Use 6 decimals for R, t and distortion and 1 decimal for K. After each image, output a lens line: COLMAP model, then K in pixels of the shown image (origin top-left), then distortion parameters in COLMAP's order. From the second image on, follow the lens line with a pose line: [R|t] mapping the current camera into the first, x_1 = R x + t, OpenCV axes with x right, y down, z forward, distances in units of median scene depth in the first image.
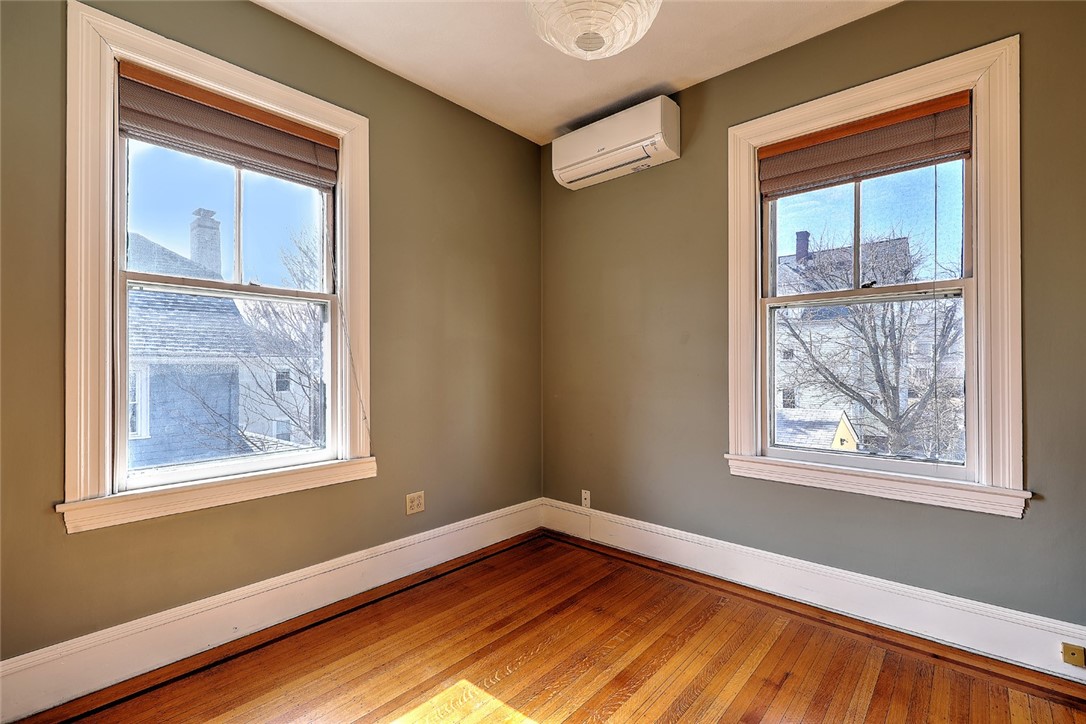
lens RADIAL K [[488.7, 0, 543.0], [0, 488.7, 362.0], [0, 0, 1]] dist [-0.001537, -0.000507]
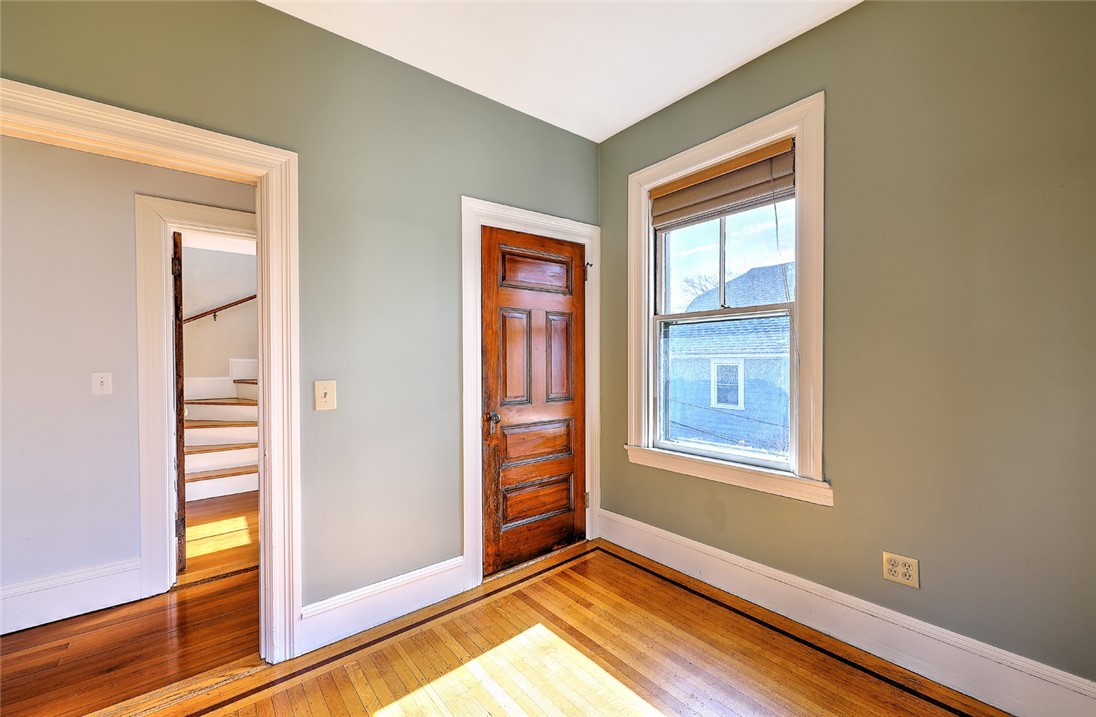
lens RADIAL K [[447.5, 0, 548.0], [0, 447.5, 358.5], [0, 0, 1]] dist [-0.000036, 0.000024]
pose [[-0.173530, 0.000990, -0.984828, 0.524673], [0.015252, 0.999882, -0.001683, -0.031601], [0.984711, -0.015313, -0.173524, 0.671338]]
